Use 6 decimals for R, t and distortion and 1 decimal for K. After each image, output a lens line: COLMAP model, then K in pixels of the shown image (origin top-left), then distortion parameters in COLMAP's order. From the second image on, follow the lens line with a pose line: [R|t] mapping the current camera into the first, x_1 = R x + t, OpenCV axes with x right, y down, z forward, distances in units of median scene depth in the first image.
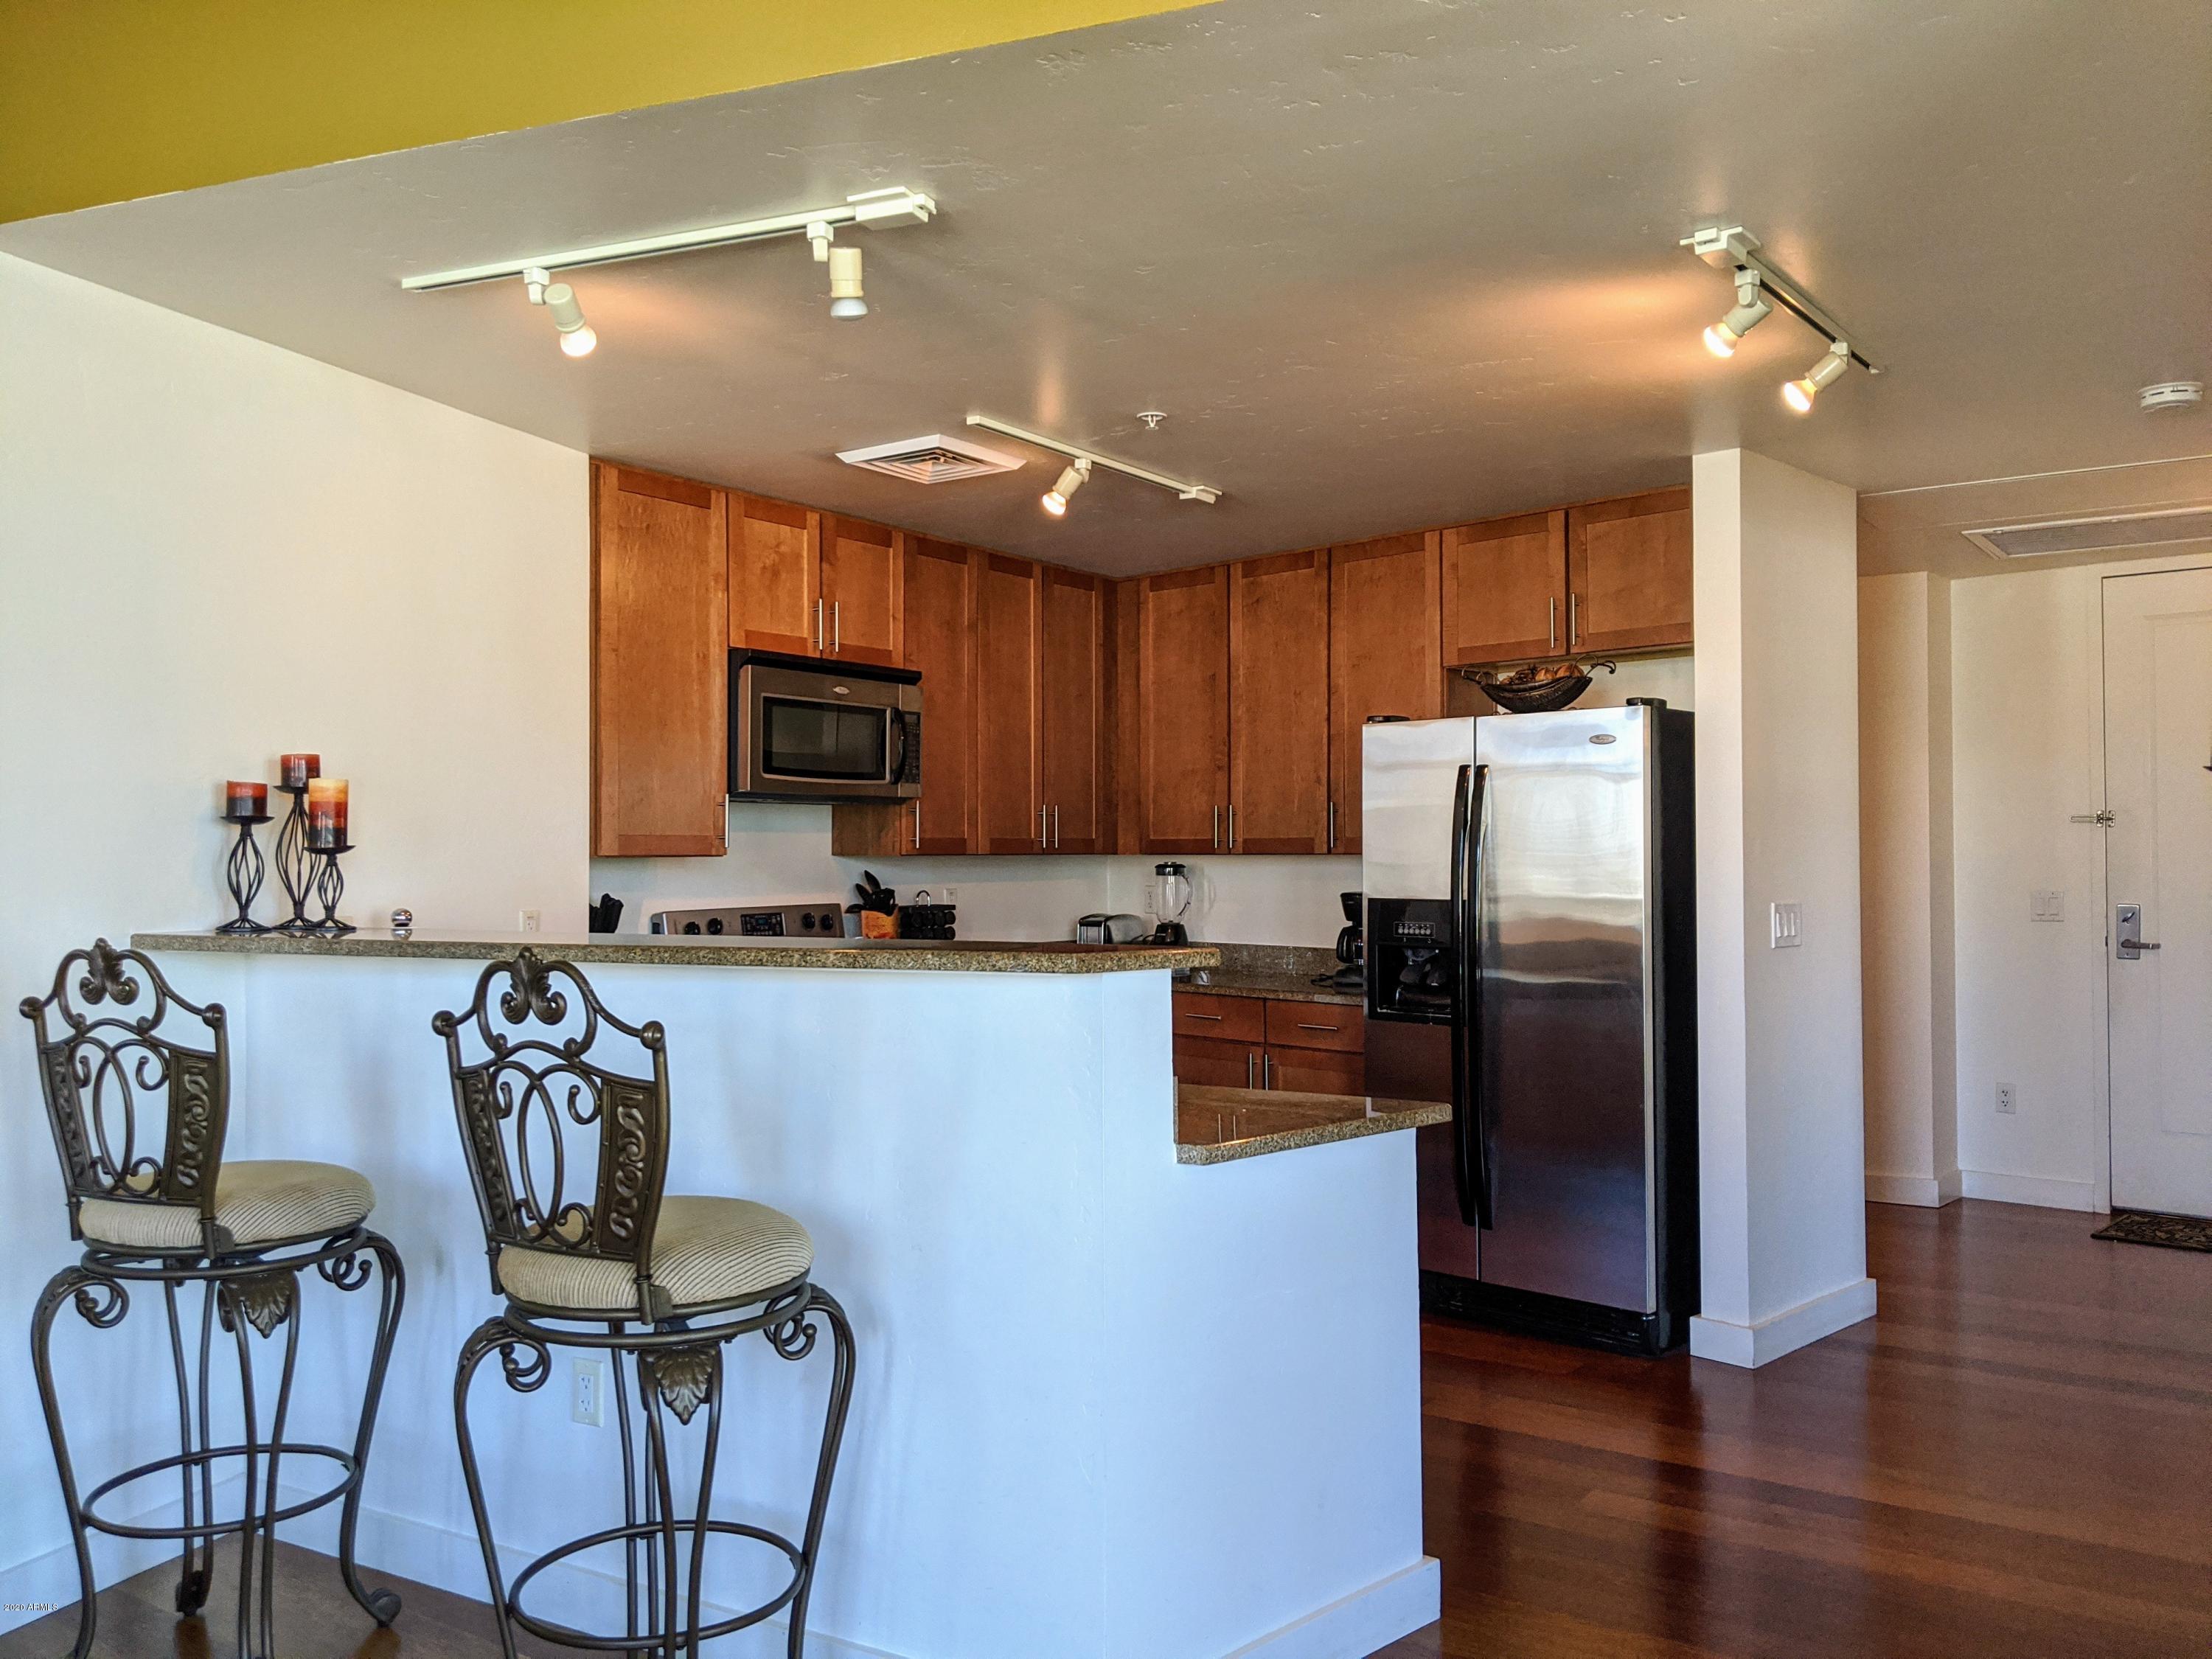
lens RADIAL K [[1783.1, 0, 1102.0], [0, 1783.1, 834.5], [0, 0, 1]] dist [0.013828, -0.037550]
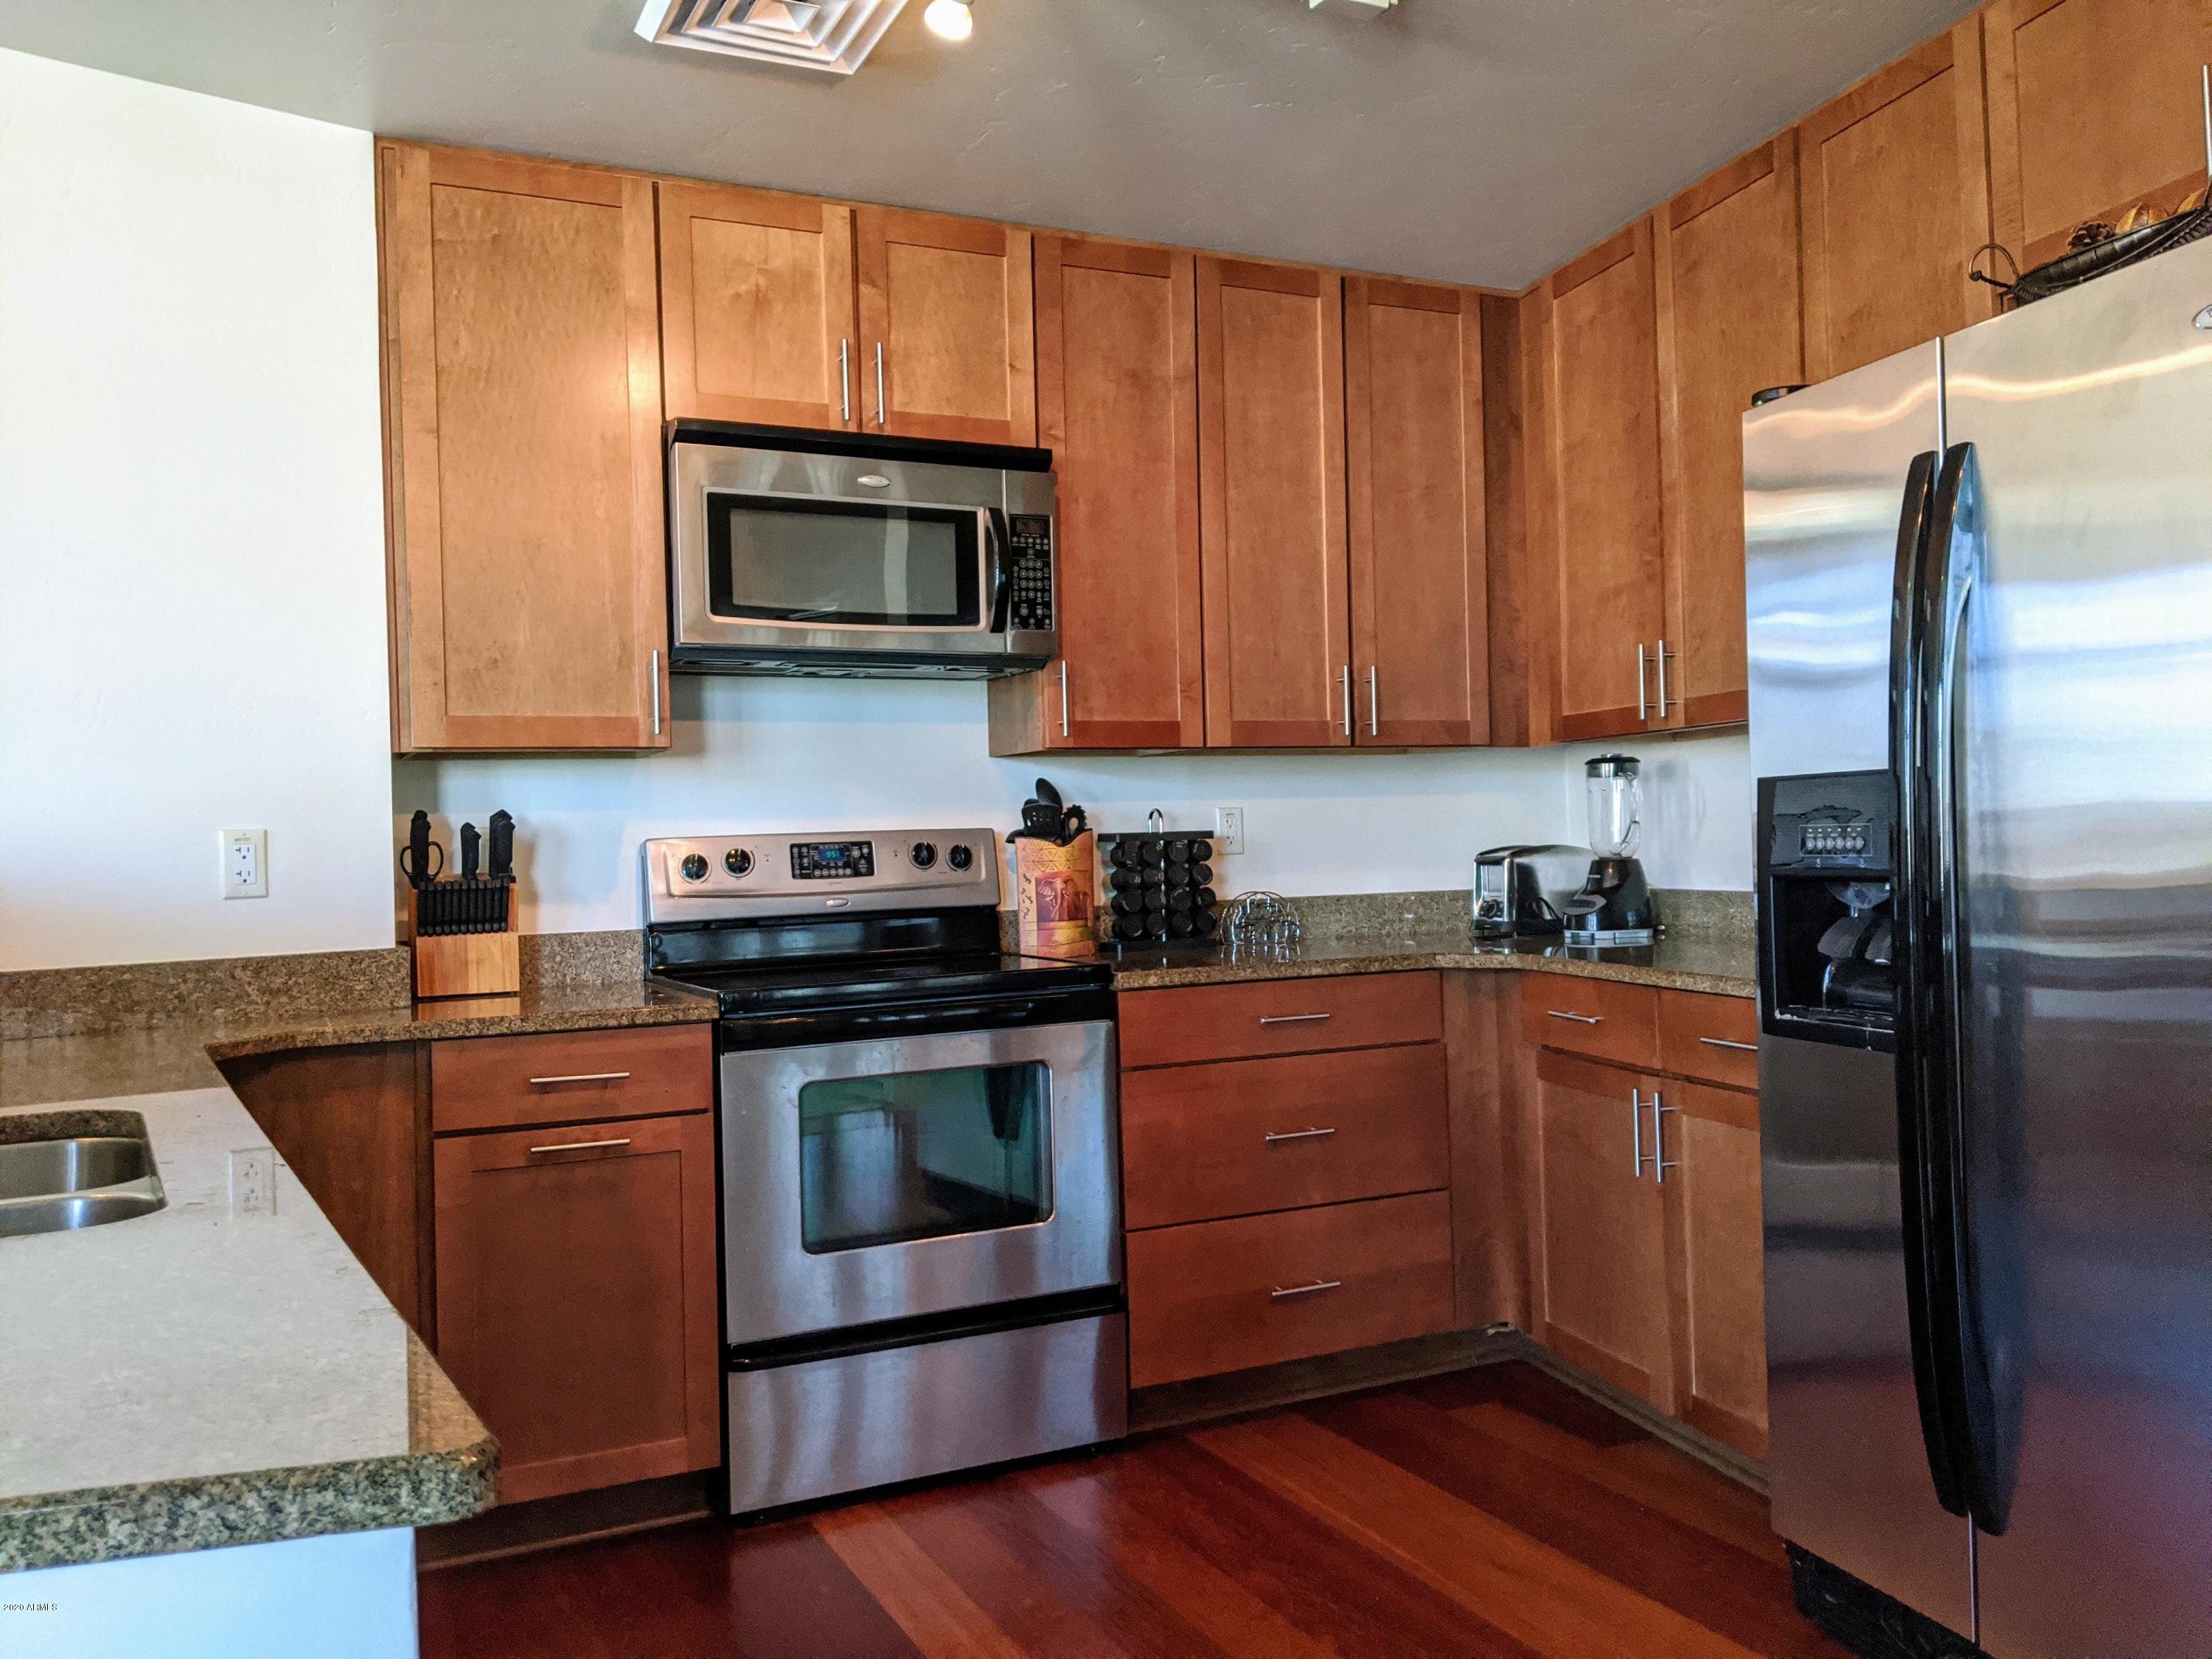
lens RADIAL K [[1783.1, 0, 1107.8], [0, 1783.1, 825.9], [0, 0, 1]] dist [0.013828, -0.037550]
pose [[0.867600, -0.027475, -0.496502, 0.210561], [0.030731, 0.999526, -0.001612, 0.039547], [0.496312, -0.013860, 0.868034, 0.453309]]
